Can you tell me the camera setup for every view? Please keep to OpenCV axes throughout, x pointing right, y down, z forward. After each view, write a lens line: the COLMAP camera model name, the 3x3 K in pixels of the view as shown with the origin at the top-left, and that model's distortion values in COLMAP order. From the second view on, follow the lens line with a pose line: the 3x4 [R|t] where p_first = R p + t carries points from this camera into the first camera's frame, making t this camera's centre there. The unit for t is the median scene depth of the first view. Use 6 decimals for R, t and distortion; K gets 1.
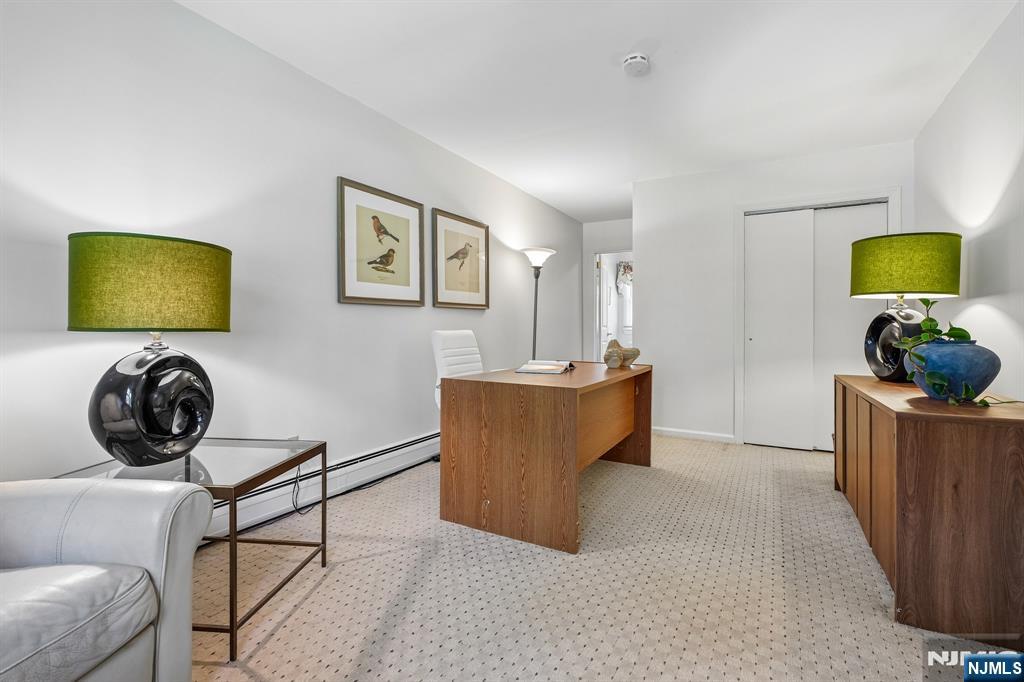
lens RADIAL K [[462.8, 0, 512.4], [0, 462.8, 323.2], [0, 0, 1]] dist [0.000277, 0.000310]
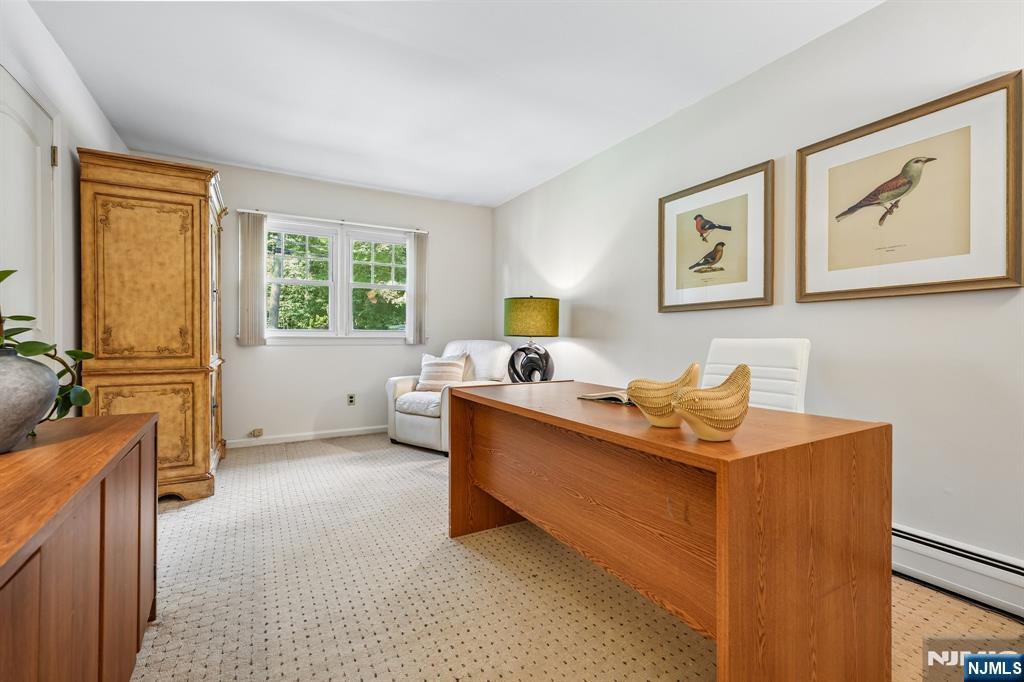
lens RADIAL K [[457.7, 0, 511.2], [0, 457.7, 336.9], [0, 0, 1]] dist [-0.000865, -0.000265]
pose [[-0.515100, -0.005974, -0.857109, 0.670169], [-0.002705, 0.999982, -0.005344, 0.018682], [0.857126, -0.000434, -0.515107, 1.132182]]
